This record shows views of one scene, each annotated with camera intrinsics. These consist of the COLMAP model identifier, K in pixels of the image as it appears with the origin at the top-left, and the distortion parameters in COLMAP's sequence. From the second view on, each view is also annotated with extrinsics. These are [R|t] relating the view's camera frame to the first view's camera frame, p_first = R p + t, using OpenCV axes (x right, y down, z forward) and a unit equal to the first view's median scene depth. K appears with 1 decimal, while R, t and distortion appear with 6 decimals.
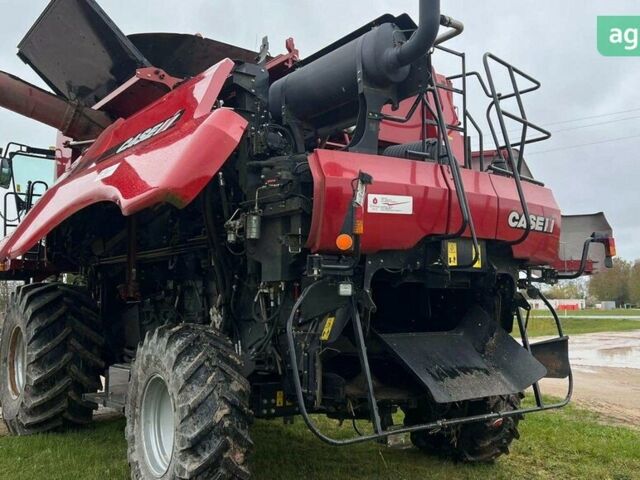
lens RADIAL K [[634.8, 0, 320.0], [0, 634.8, 240.0], [0, 0, 1]] dist [0.122775, -0.227912]
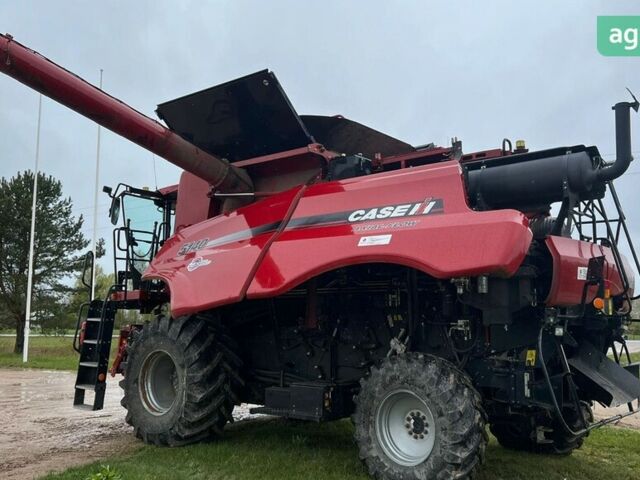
lens RADIAL K [[634.8, 0, 320.0], [0, 634.8, 240.0], [0, 0, 1]] dist [0.122775, -0.227912]
pose [[0.971819, 0.044015, 0.231584, -0.534062], [-0.036901, 0.998707, -0.034965, -0.037681], [-0.232824, 0.025434, 0.972186, -0.199888]]
